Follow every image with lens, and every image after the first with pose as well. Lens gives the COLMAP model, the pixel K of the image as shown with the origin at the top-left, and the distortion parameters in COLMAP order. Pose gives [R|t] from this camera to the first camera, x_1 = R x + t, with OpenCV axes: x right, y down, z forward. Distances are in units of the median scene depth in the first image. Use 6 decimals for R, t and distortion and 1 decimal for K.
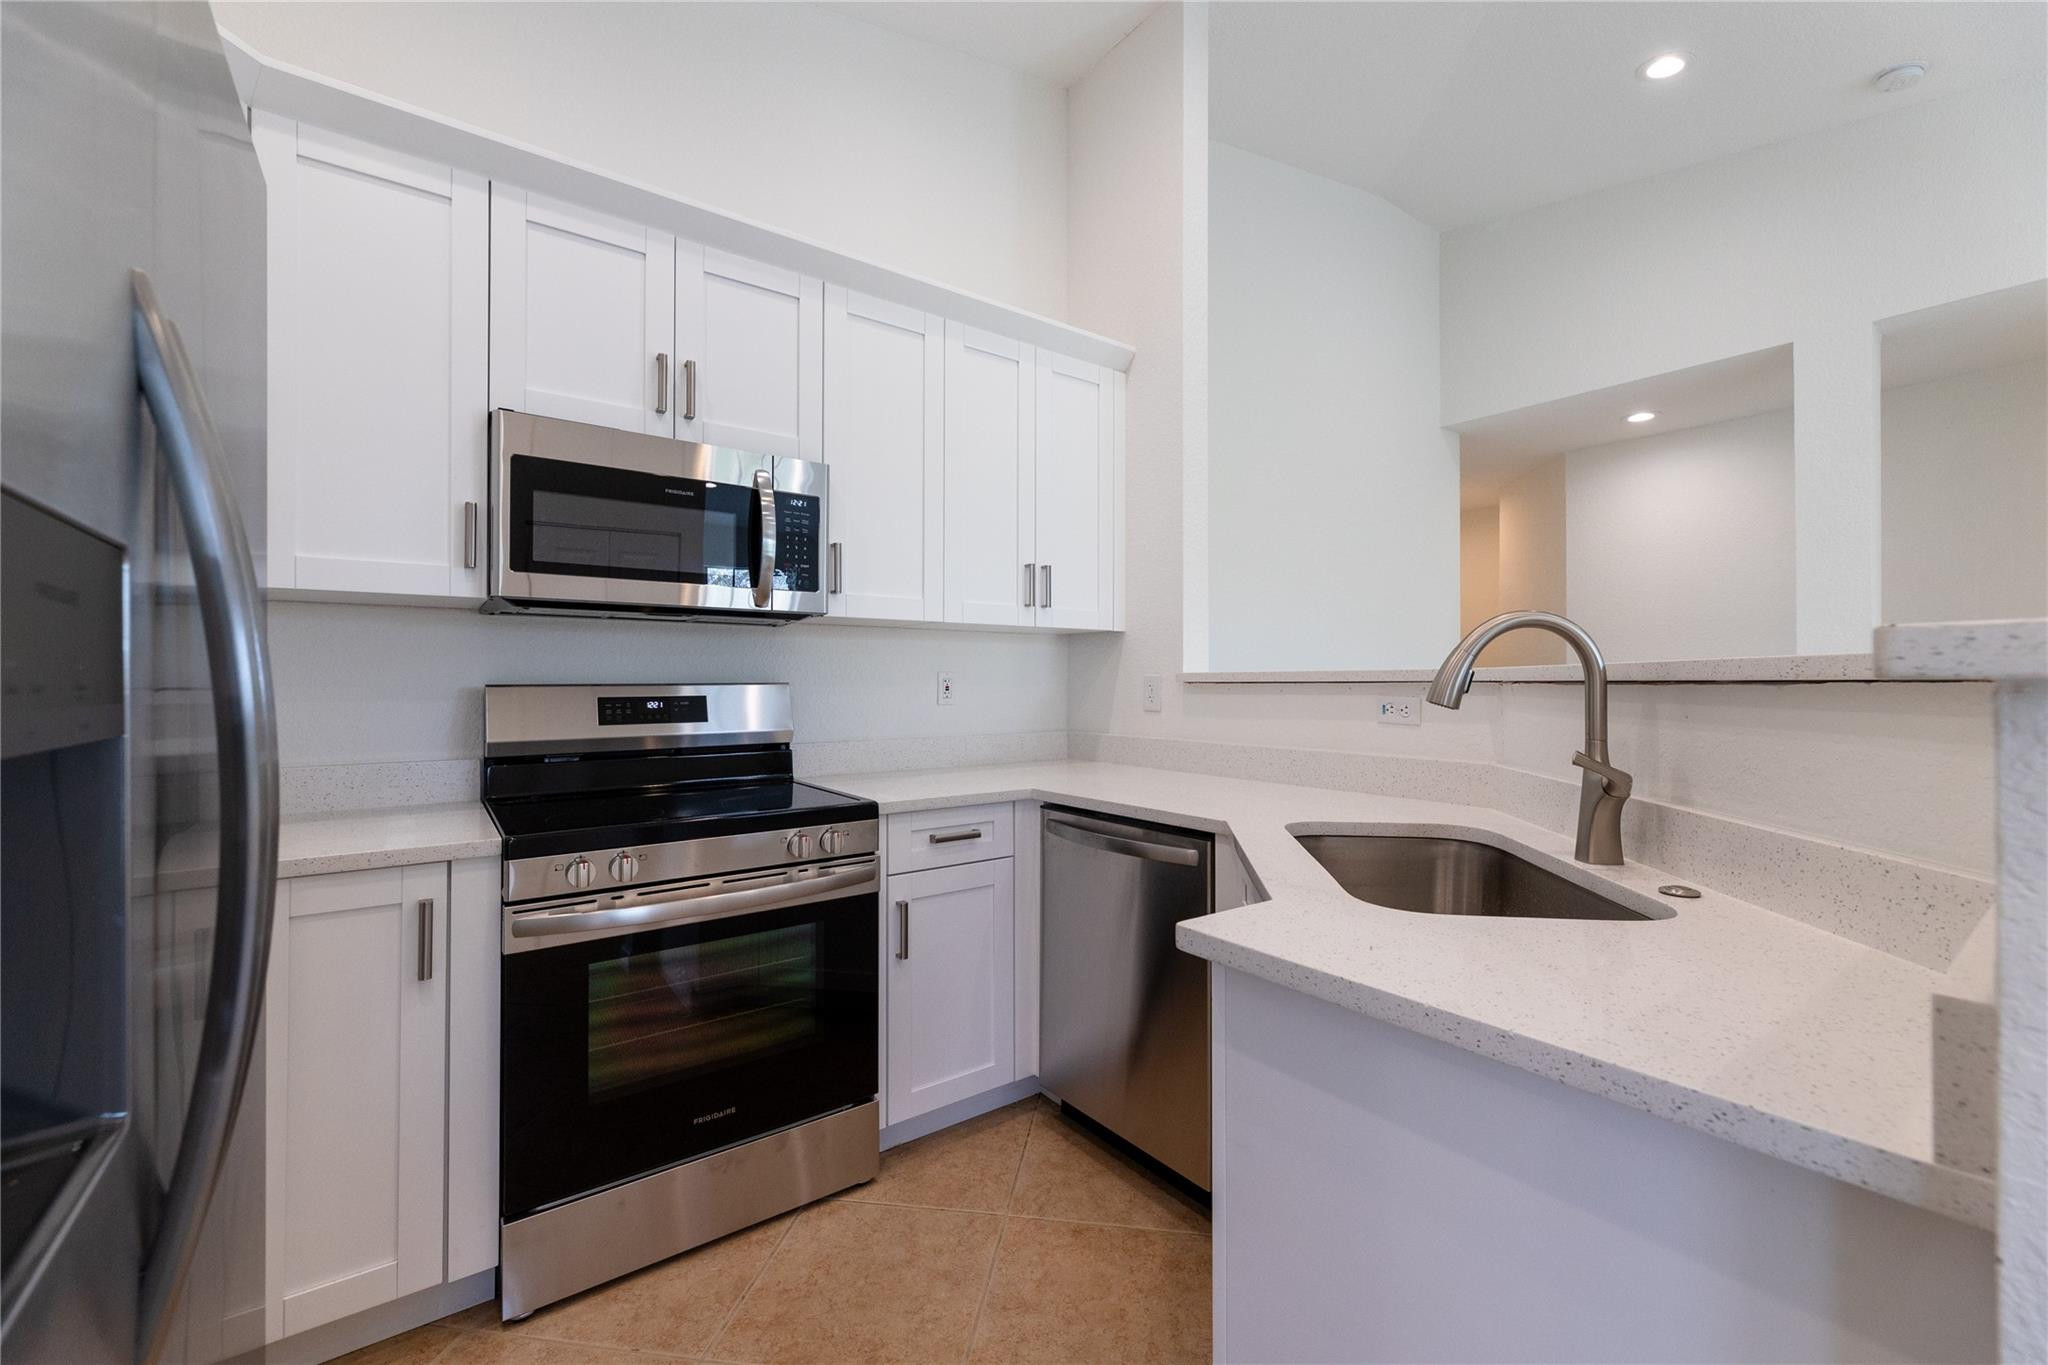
lens RADIAL K [[782.5, 0, 996.8], [0, 782.5, 679.0], [0, 0, 1]] dist [-0.000068, 0.000052]
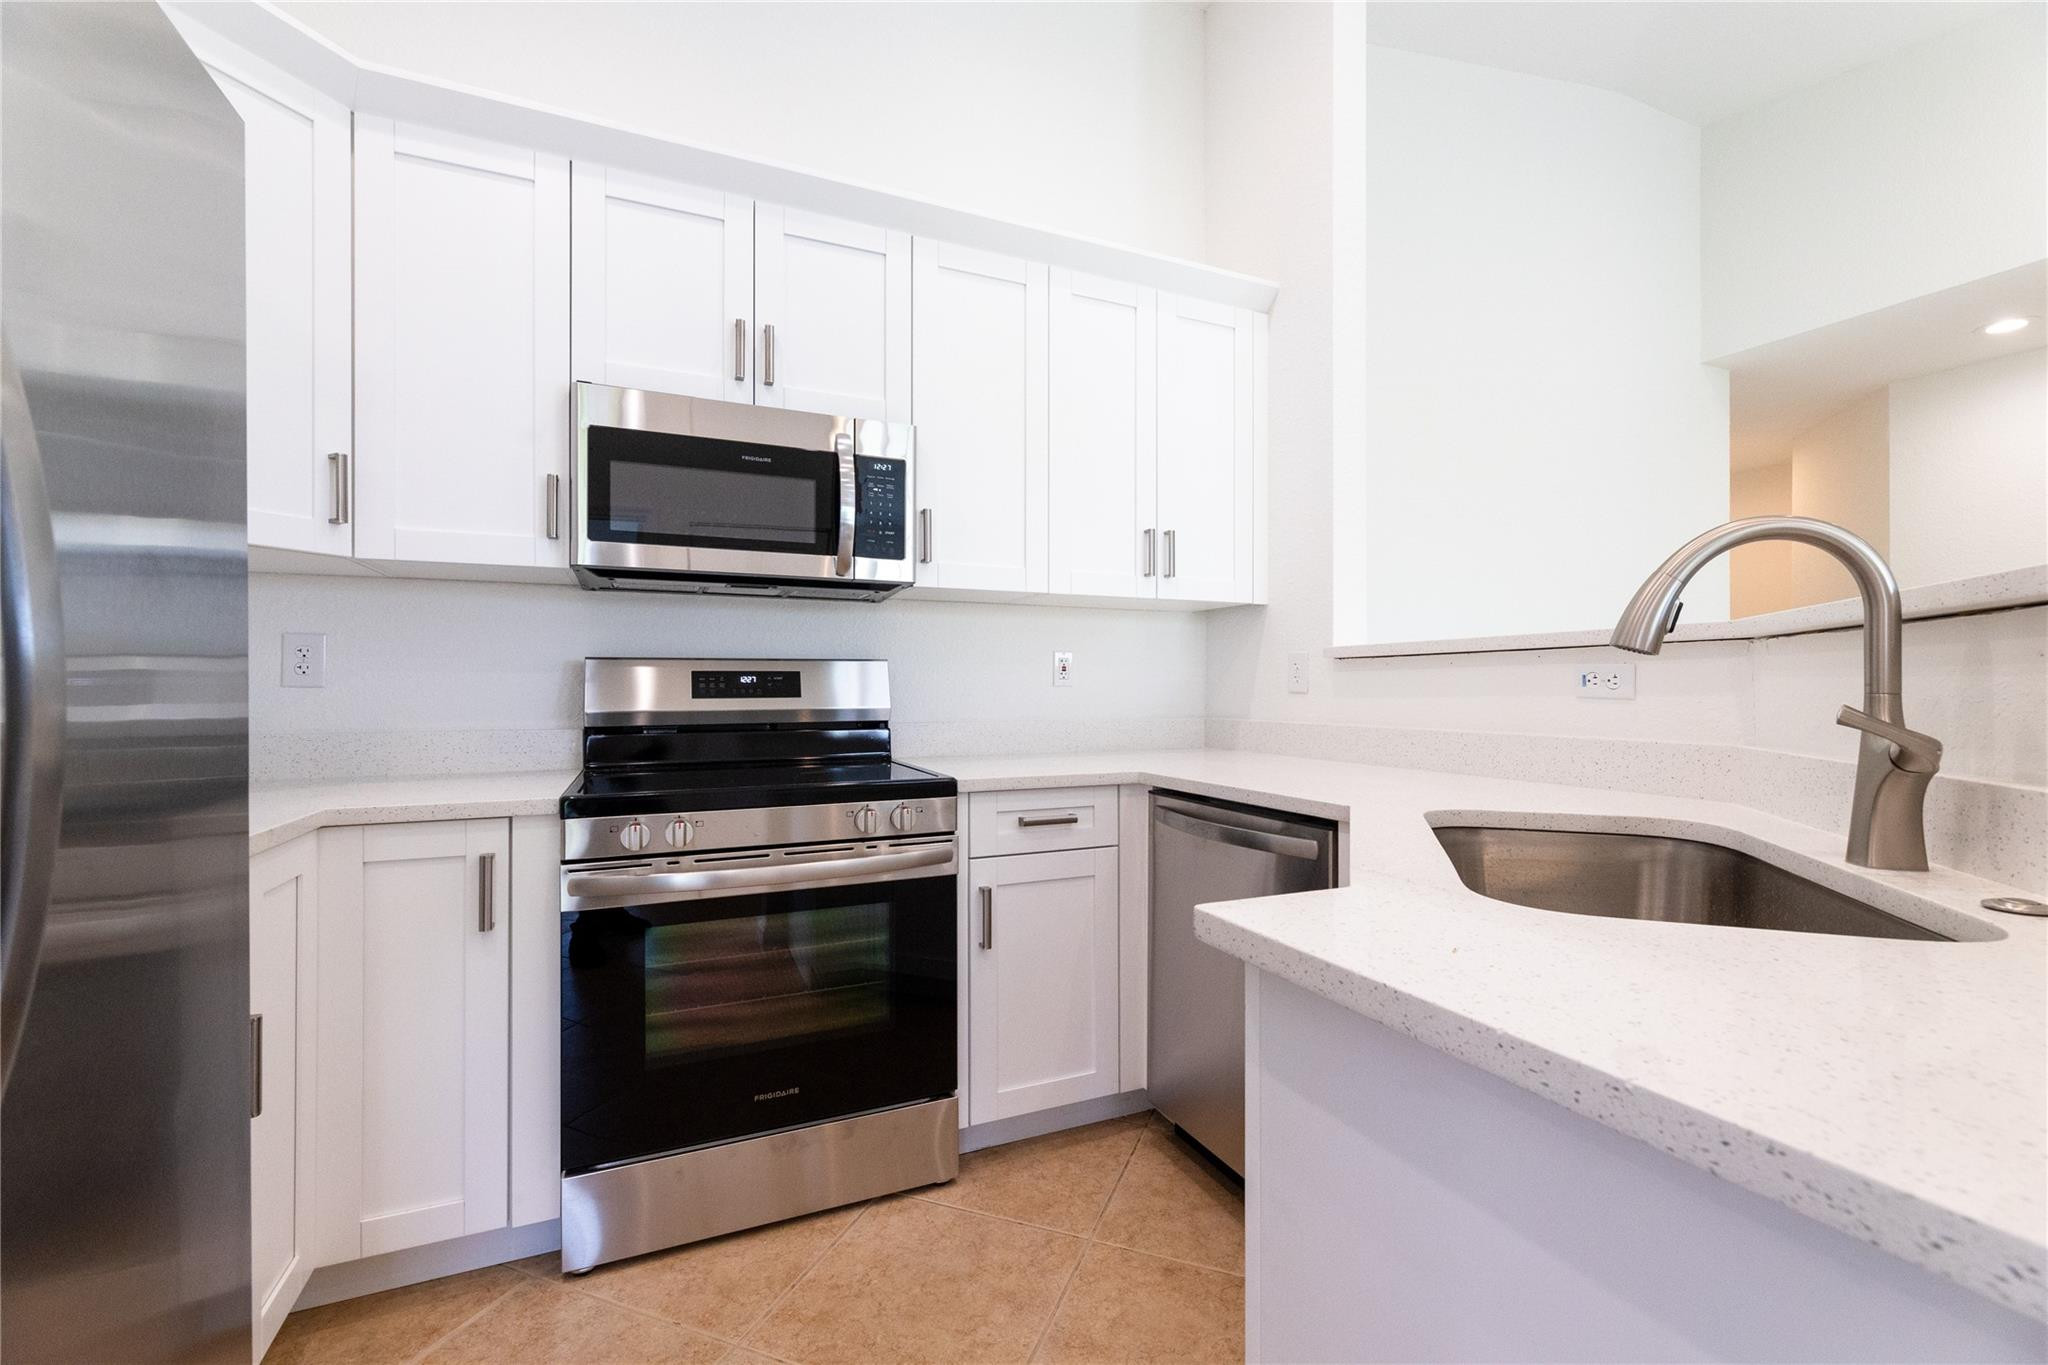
lens RADIAL K [[769.1, 0, 1035.0], [0, 769.1, 703.0], [0, 0, 1]] dist [-0.000631, 0.000030]
pose [[0.975879, -0.005749, -0.218239, 0.144611], [0.008128, 0.999917, 0.010005, 0.060919], [0.218163, -0.011537, 0.975844, 0.132979]]
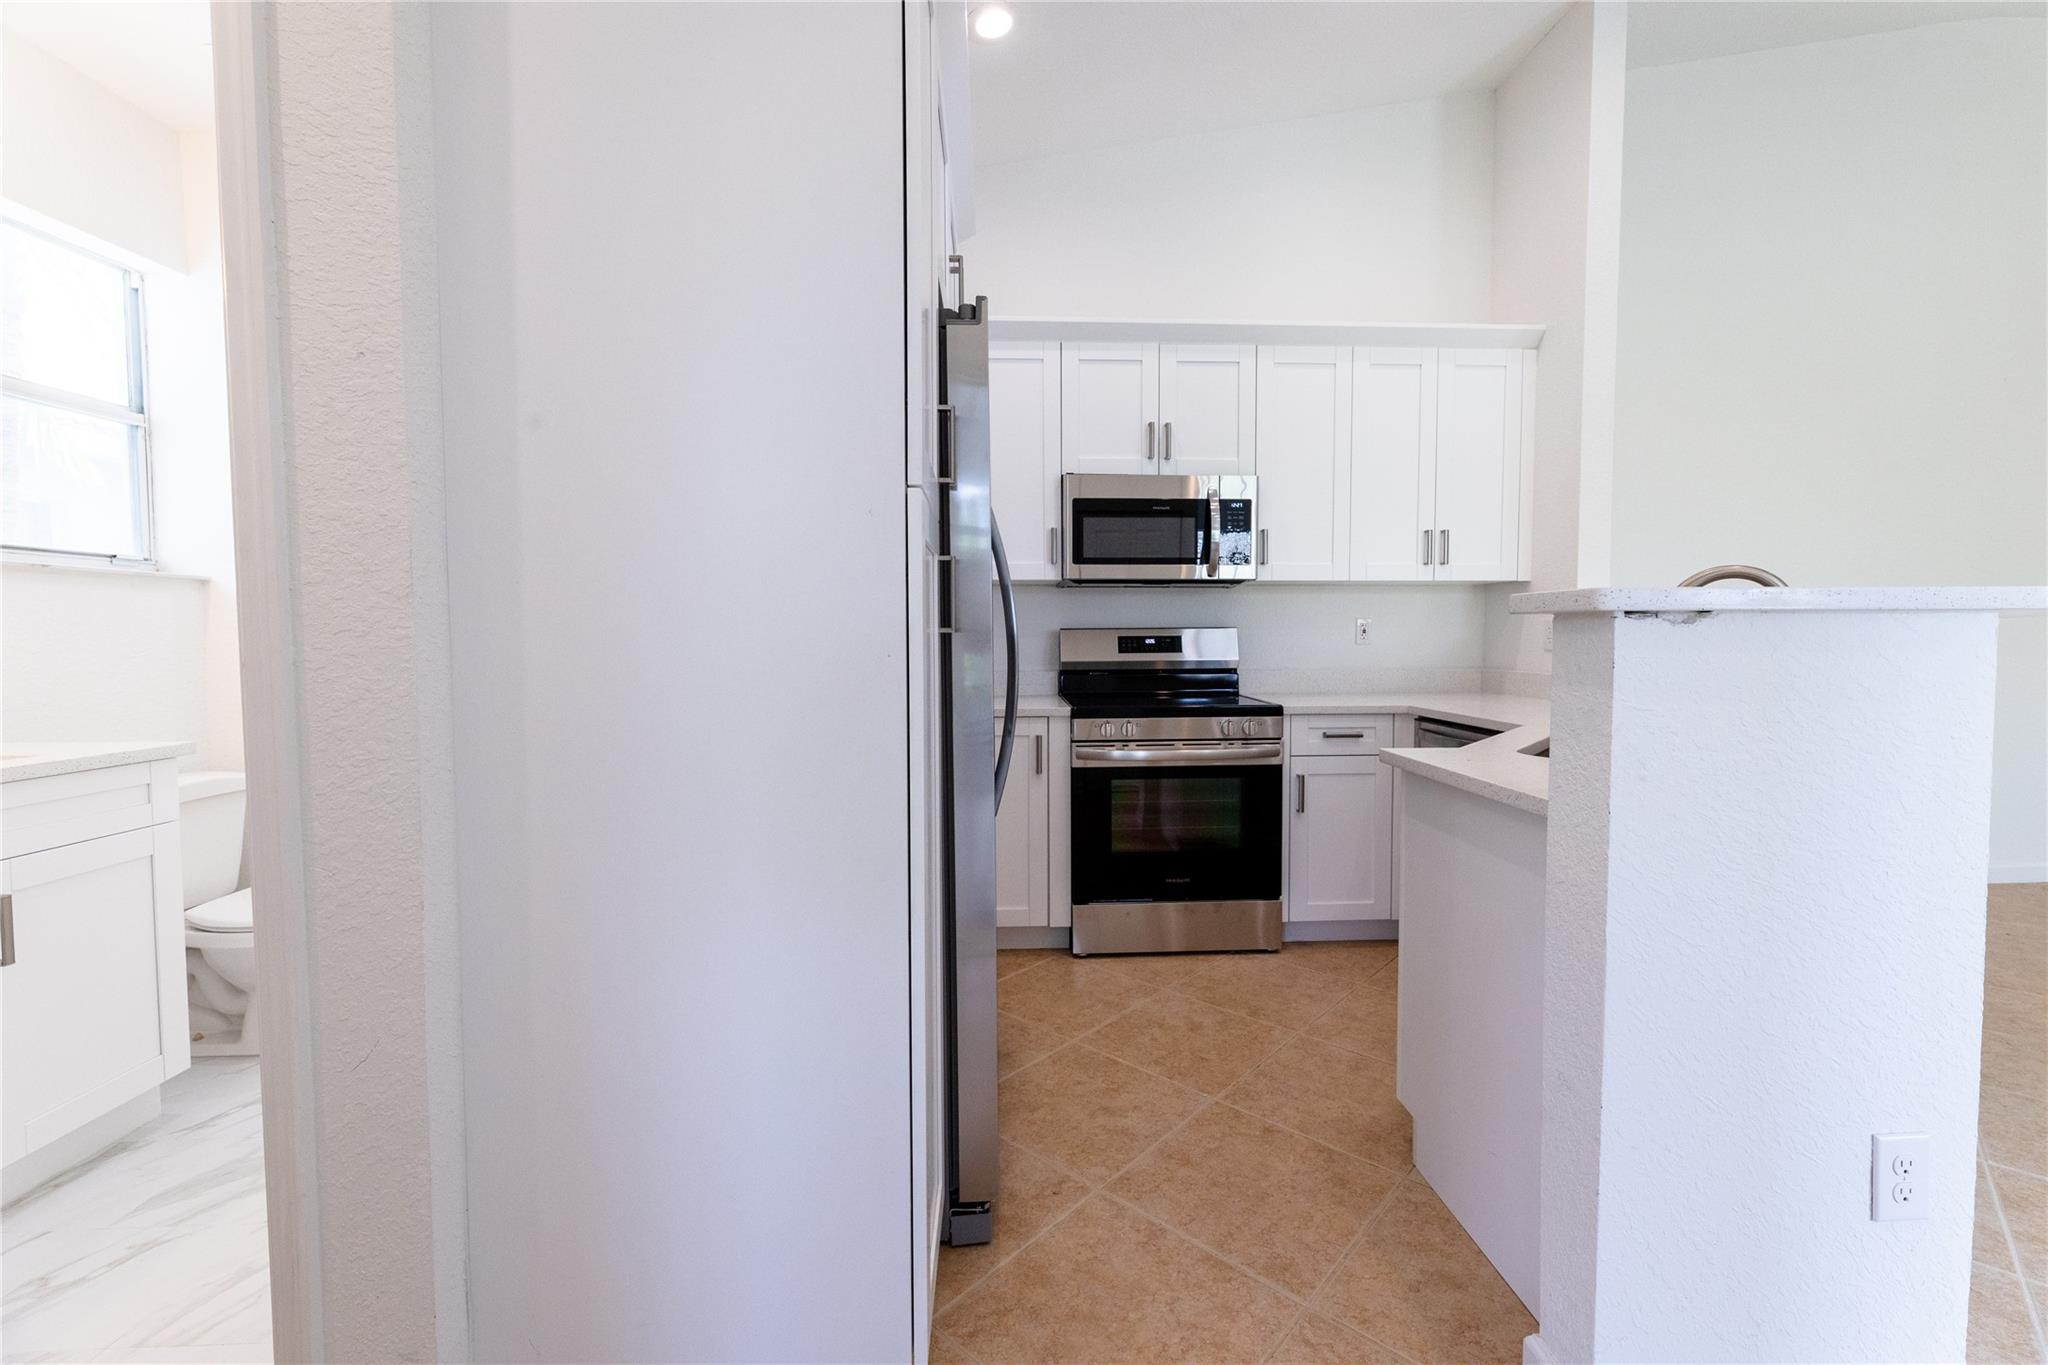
lens RADIAL K [[975.5, 0, 1100.9], [0, 975.5, 666.5], [0, 0, 1]] dist [0.000341, 0.000128]
pose [[0.873050, 0.012104, -0.487481, 0.469889], [0.005864, 0.999359, 0.035314, 0.015208], [0.487596, -0.033689, 0.872419, -0.825046]]
